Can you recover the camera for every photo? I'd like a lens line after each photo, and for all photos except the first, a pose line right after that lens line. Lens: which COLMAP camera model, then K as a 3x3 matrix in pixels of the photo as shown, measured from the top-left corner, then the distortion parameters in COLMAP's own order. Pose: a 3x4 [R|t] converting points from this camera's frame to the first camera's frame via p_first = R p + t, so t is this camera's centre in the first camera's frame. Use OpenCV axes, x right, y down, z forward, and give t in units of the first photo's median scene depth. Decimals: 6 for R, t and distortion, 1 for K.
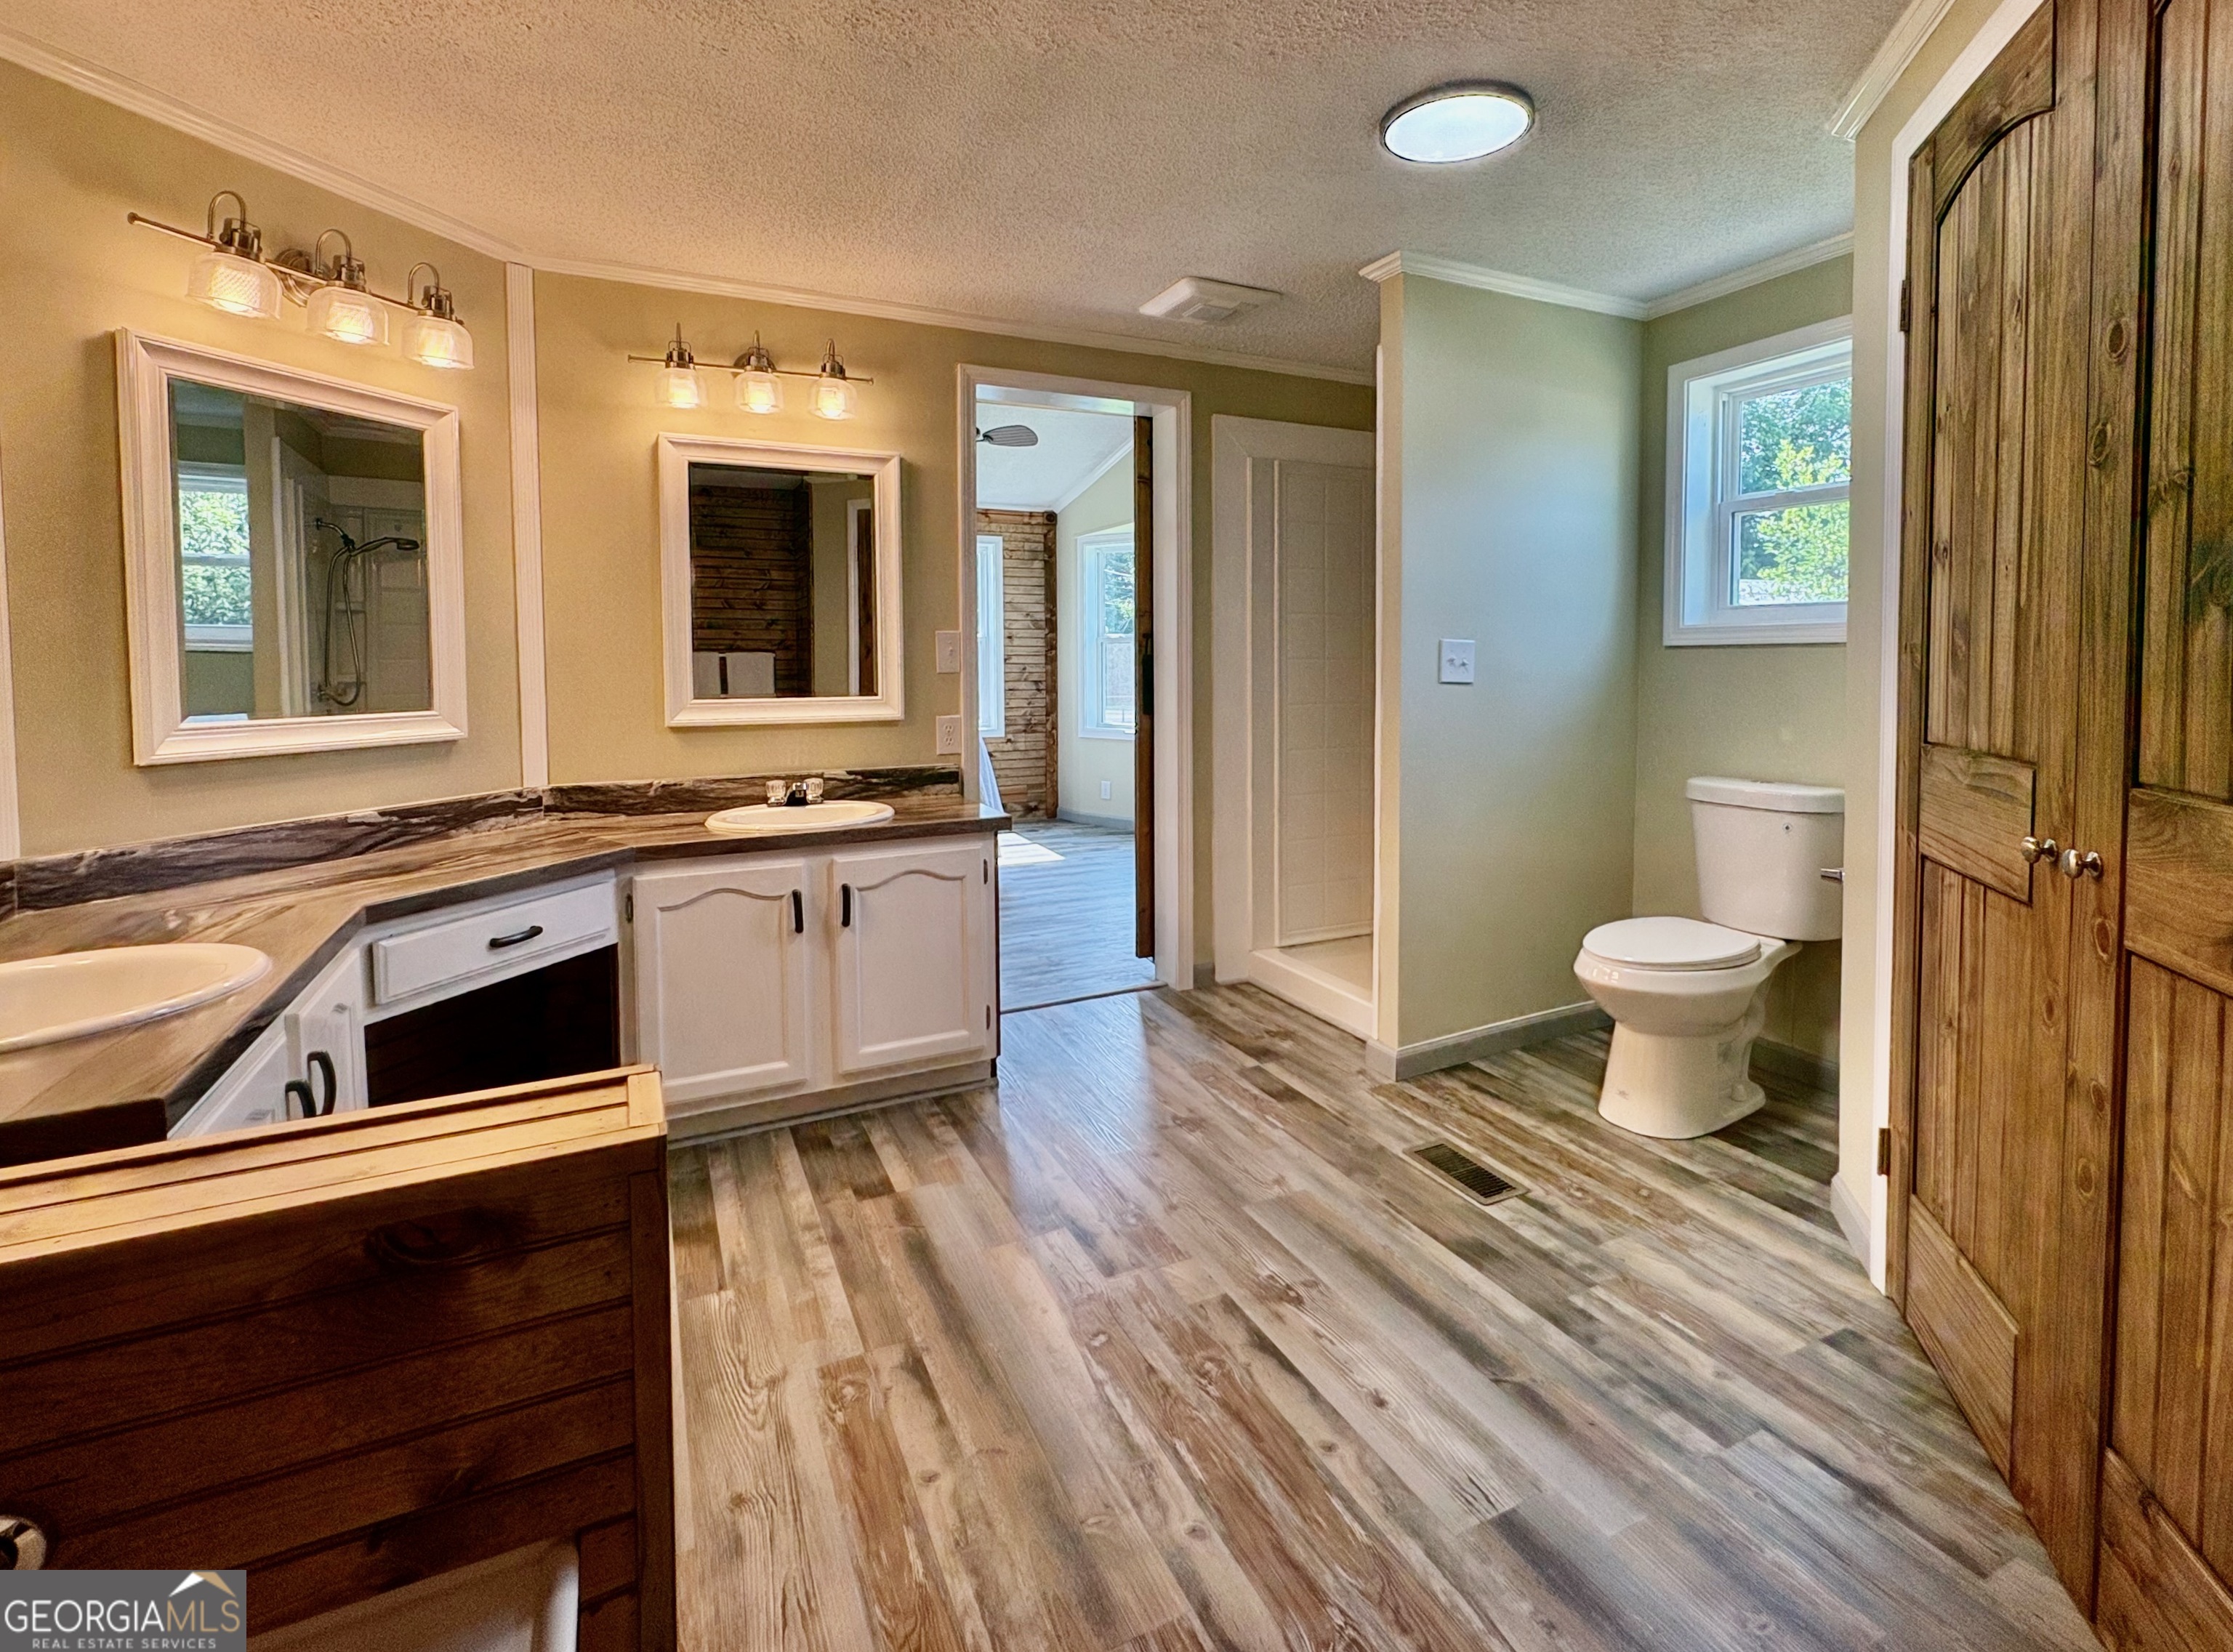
lens RADIAL K [[970.0, 0, 1117.7], [0, 970.0, 823.5], [0, 0, 1]] dist [-0.009629, -0.000030]
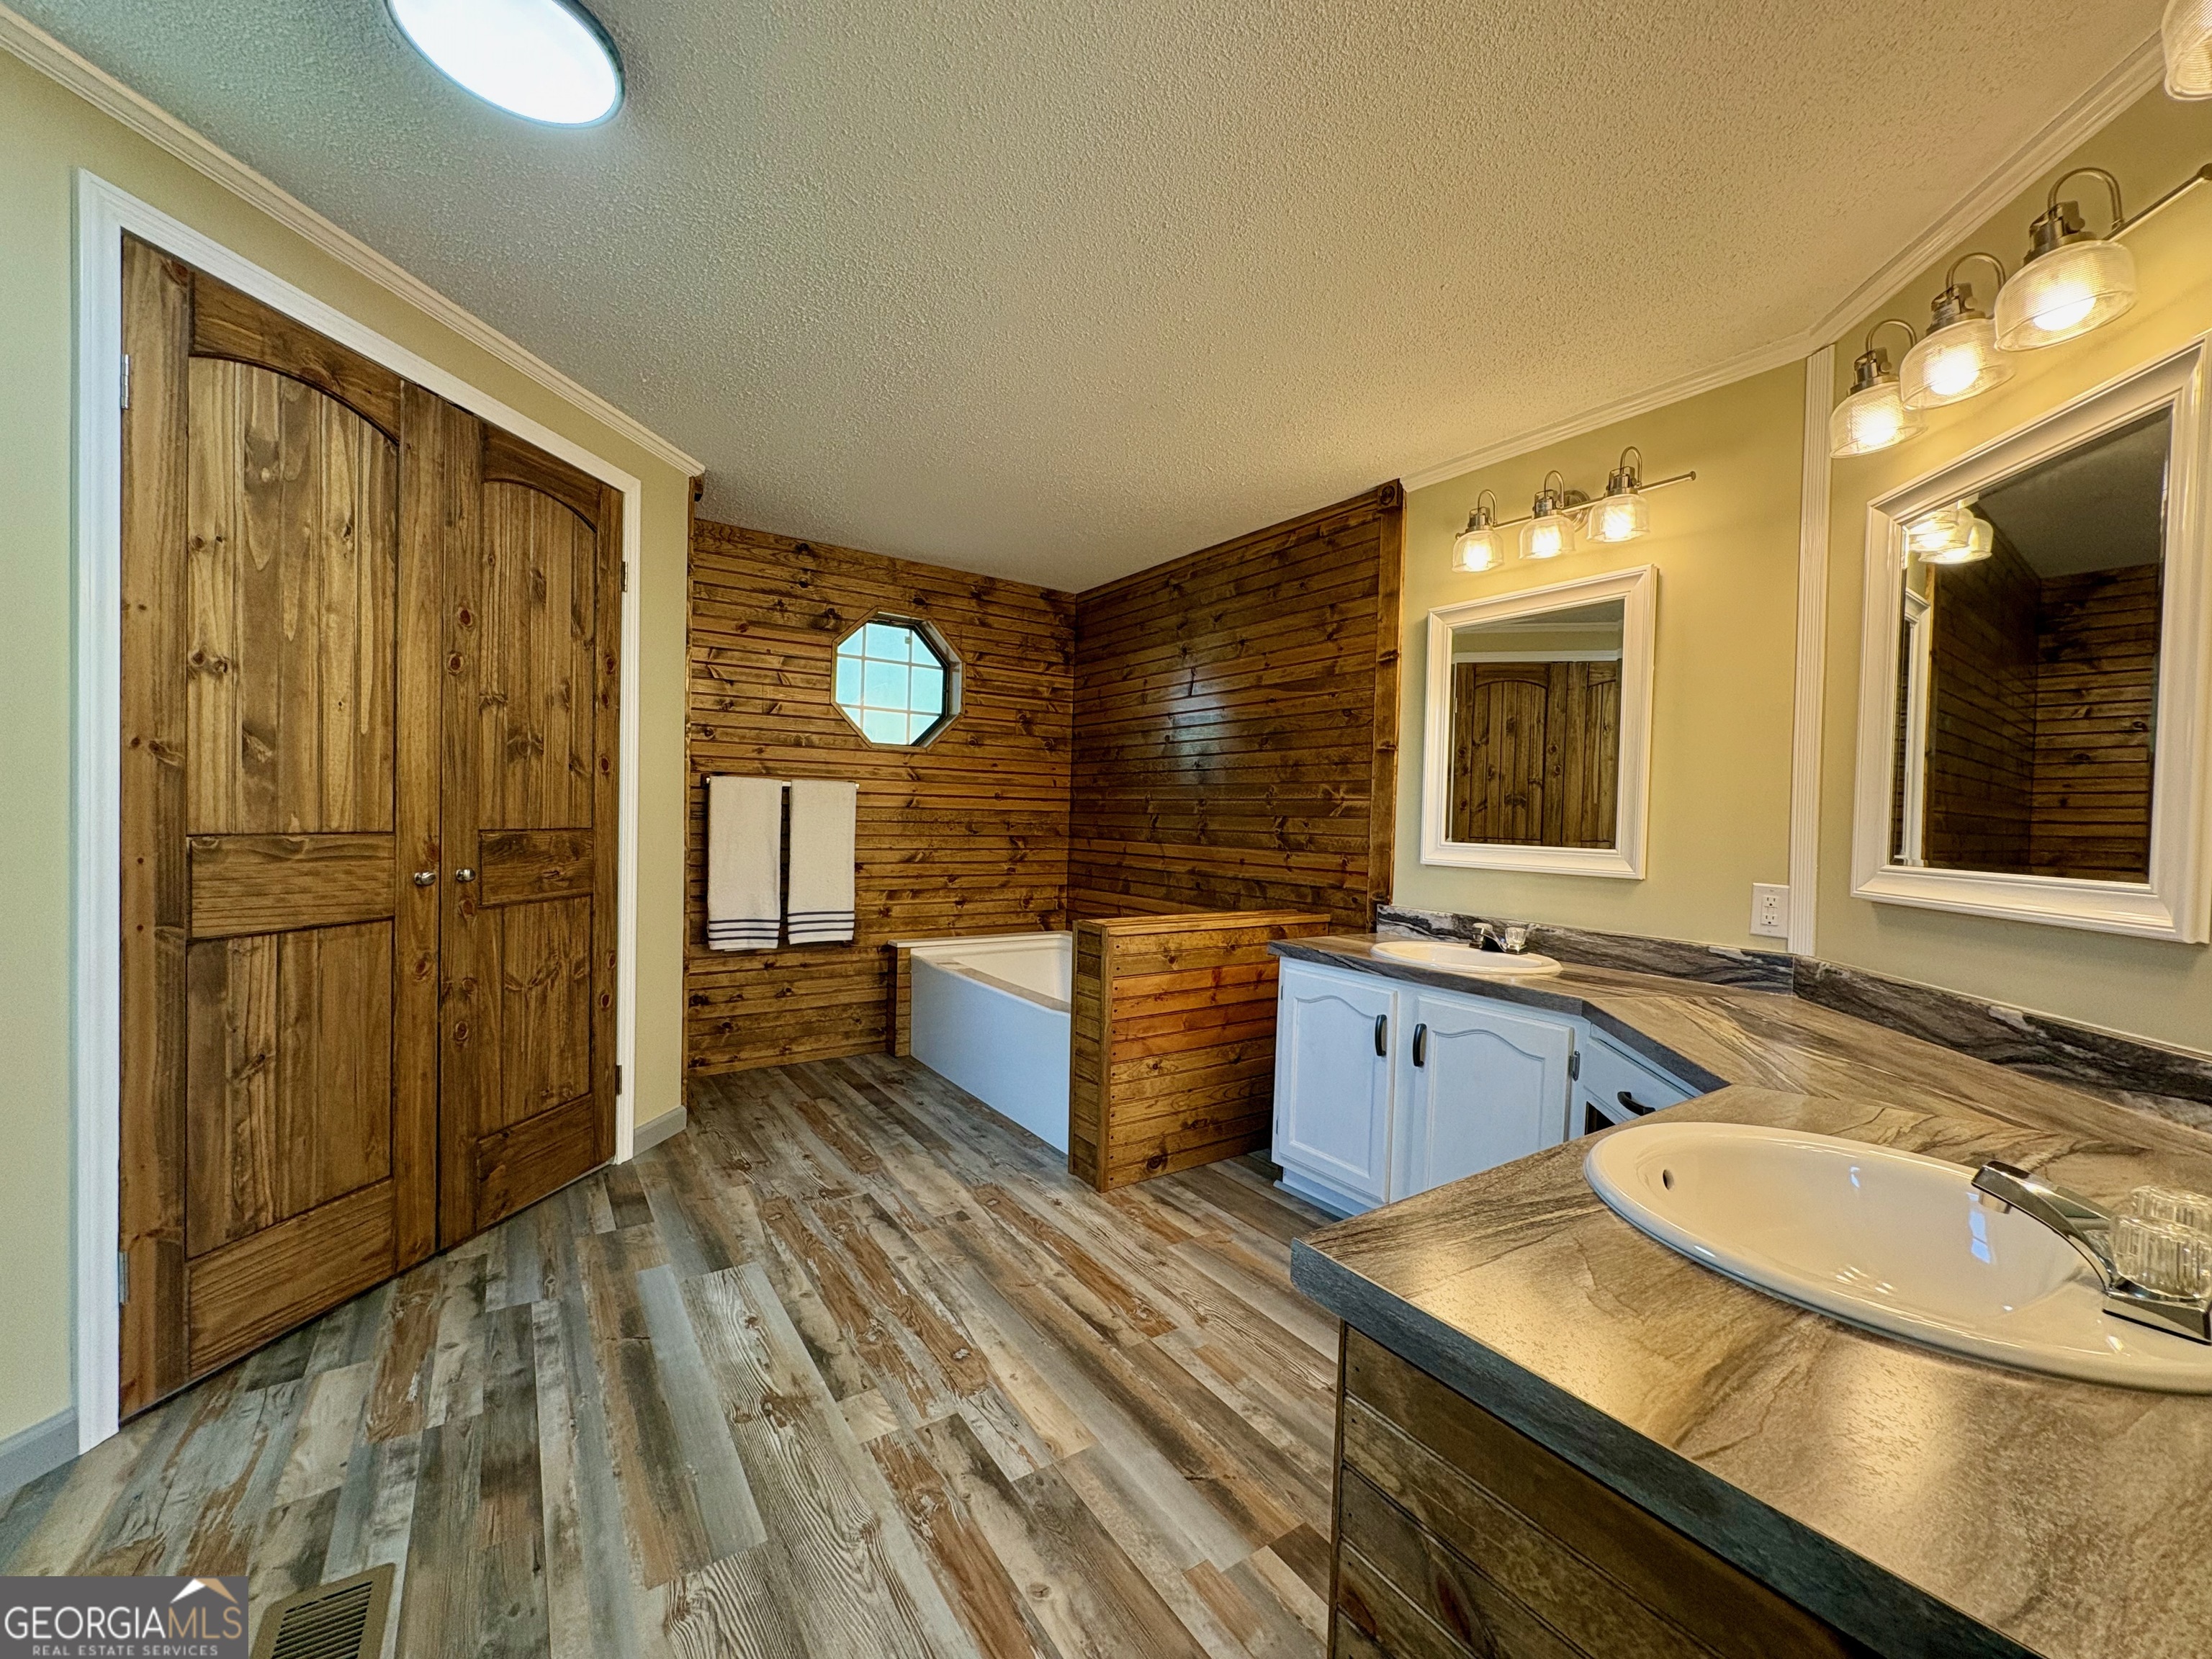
lens RADIAL K [[899.1, 0, 1085.7], [0, 899.1, 834.3], [0, 0, 1]] dist [0.011086, -0.000387]
pose [[-0.987911, -0.016376, -0.154154, 0.012019], [-0.045589, 0.981123, 0.187936, -0.309707], [0.148166, 0.192692, -0.970009, 2.006976]]
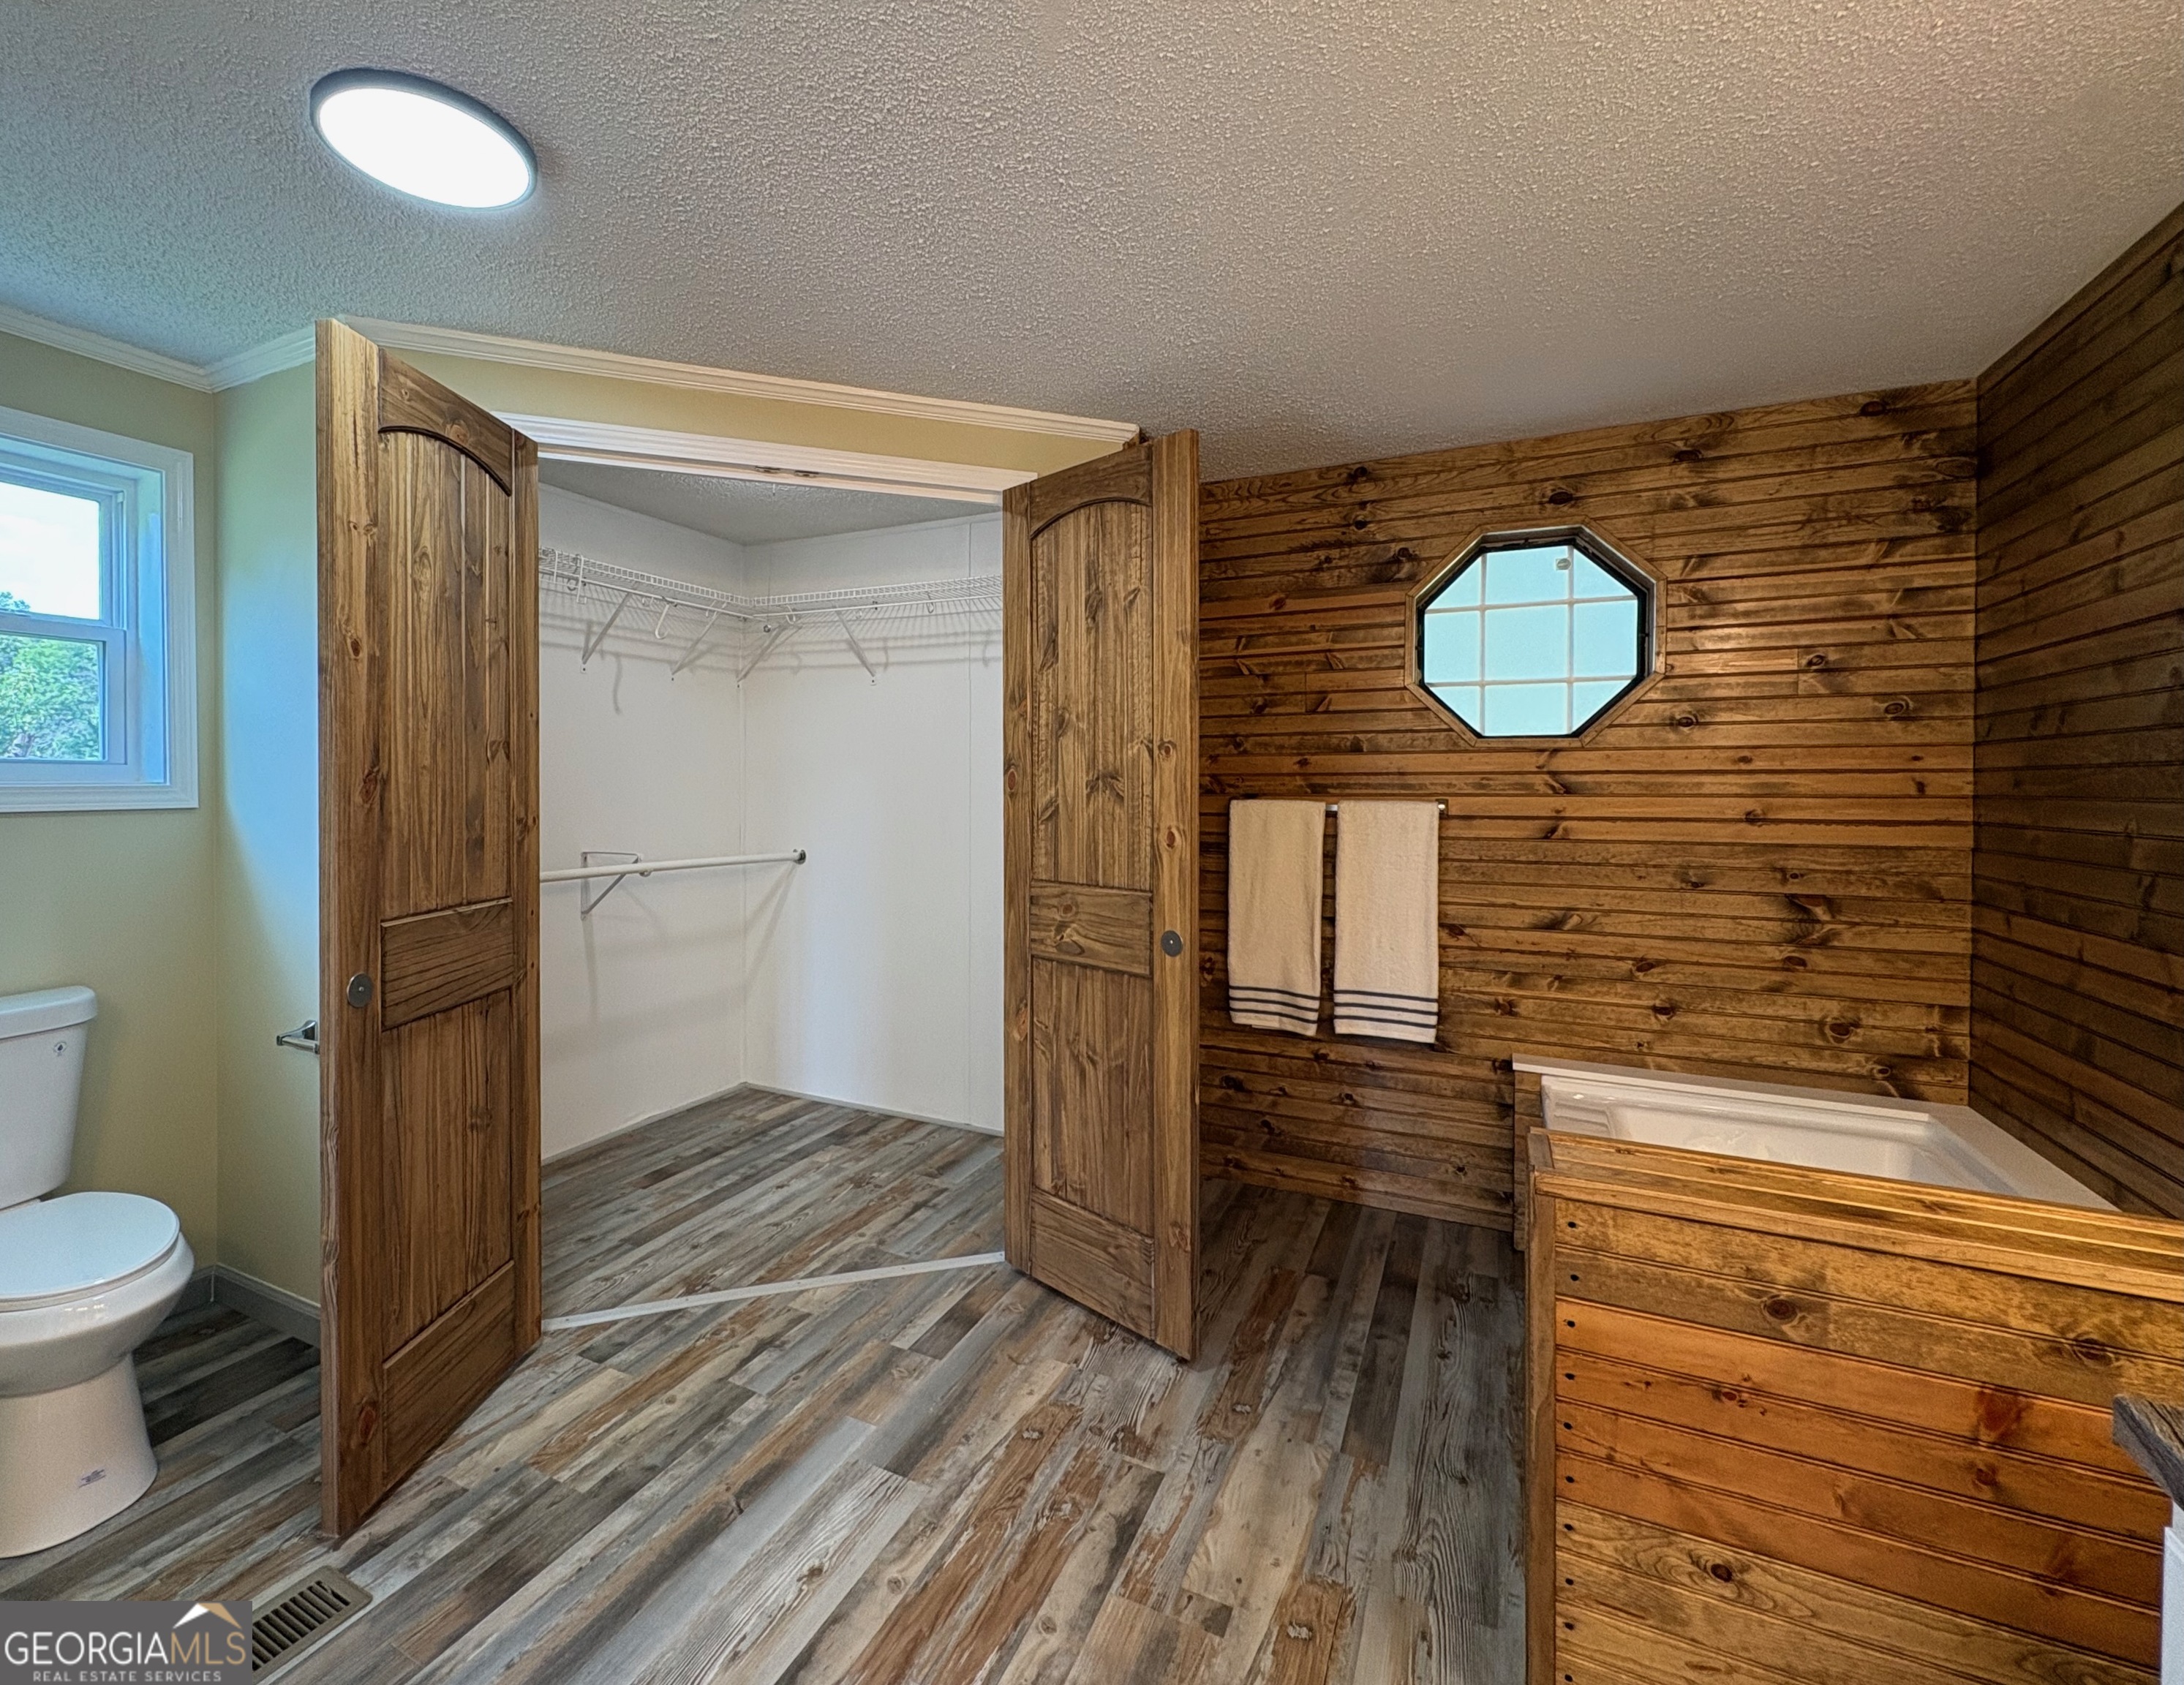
lens RADIAL K [[985.0, 0, 1000.5], [0, 985.0, 785.9], [0, 0, 1]] dist [0.000677, -0.000255]
pose [[-0.605033, 0.004020, 0.796190, -0.625140], [0.137067, 0.985584, 0.099182, -0.271599], [-0.784313, 0.169140, -0.596862, 1.223685]]
